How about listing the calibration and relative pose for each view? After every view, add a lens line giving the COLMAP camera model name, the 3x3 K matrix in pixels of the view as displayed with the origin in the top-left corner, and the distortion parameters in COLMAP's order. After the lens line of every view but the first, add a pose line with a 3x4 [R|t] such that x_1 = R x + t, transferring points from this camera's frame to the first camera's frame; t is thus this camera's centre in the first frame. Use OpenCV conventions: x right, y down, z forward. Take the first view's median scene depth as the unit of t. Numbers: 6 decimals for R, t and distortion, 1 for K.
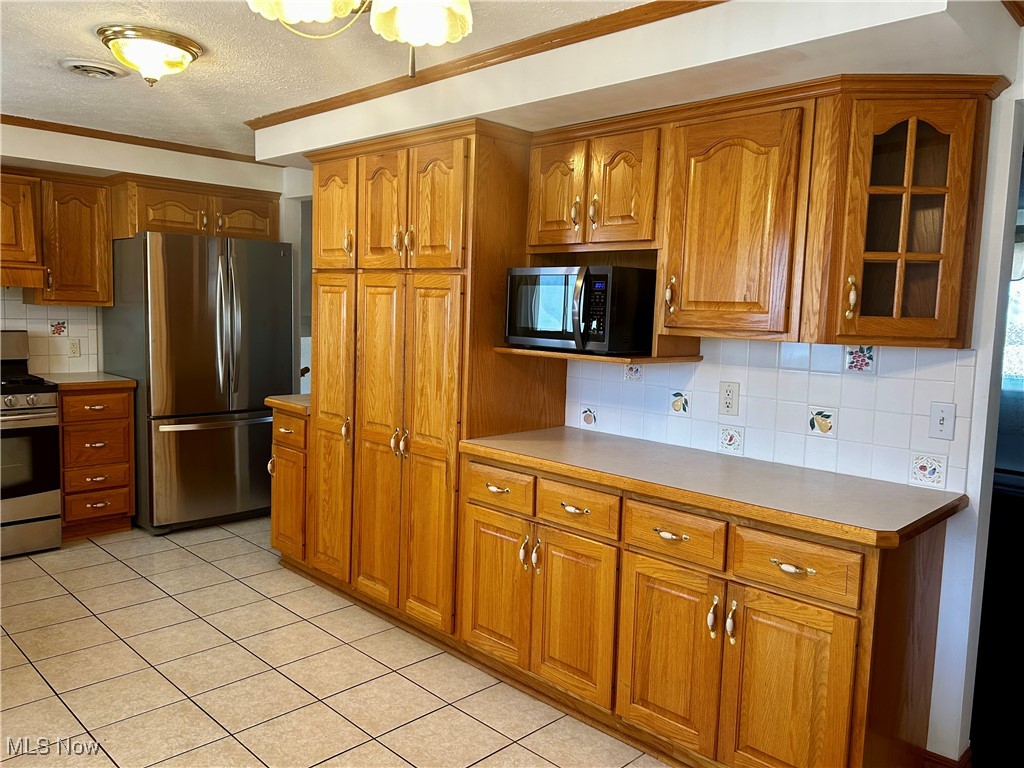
lens RADIAL K [[777.4, 0, 518.5], [0, 777.4, 381.2], [0, 0, 1]] dist [0.059361, -0.068770]
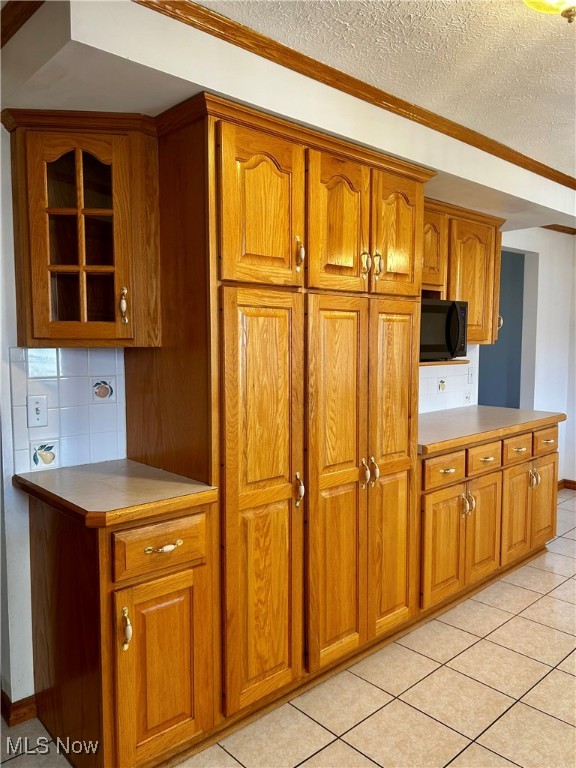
lens RADIAL K [[583.1, 0, 288.0], [0, 583.1, 384.0], [0, 0, 1]] dist [0.059361, -0.068770]
pose [[0.041587, -0.112841, 0.992742, -0.961515], [0.096152, 0.989442, 0.108438, -0.130900], [-0.994498, 0.090944, 0.051998, 1.163939]]
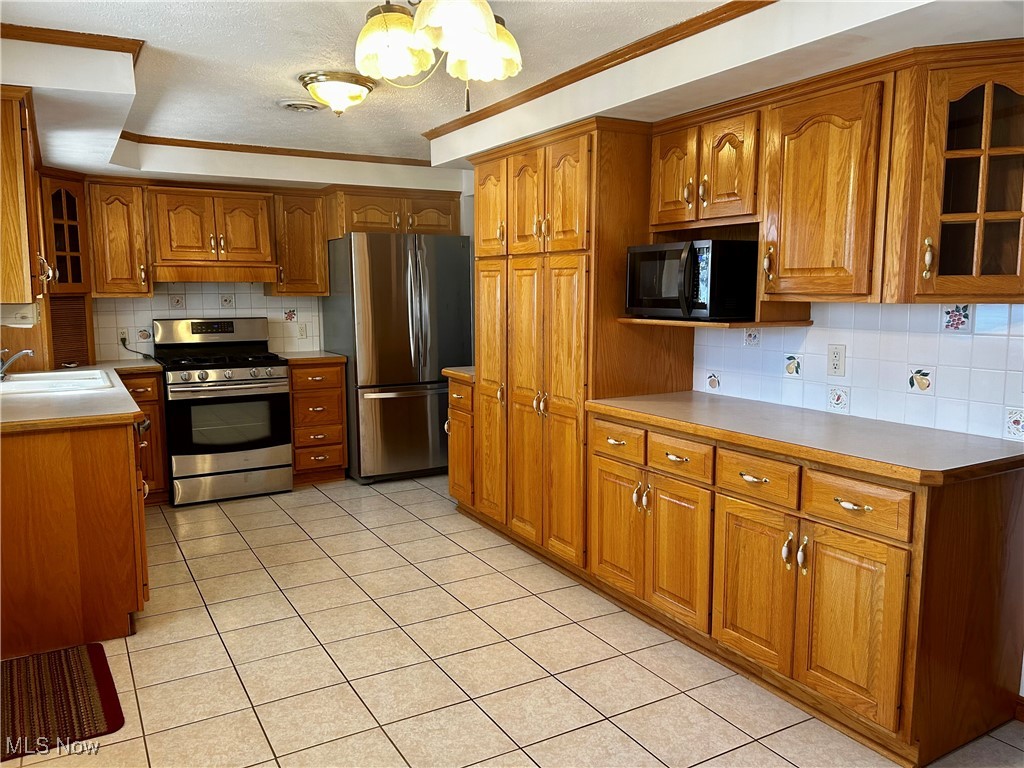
lens RADIAL K [[773.2, 0, 512.0], [0, 773.2, 384.0], [0, 0, 1]] dist [0.059306, -0.078002]
pose [[0.962683, -0.002422, -0.270620, 0.129170], [0.008878, 0.999704, 0.022636, 0.025955], [0.270485, -0.024194, 0.962420, -0.129958]]
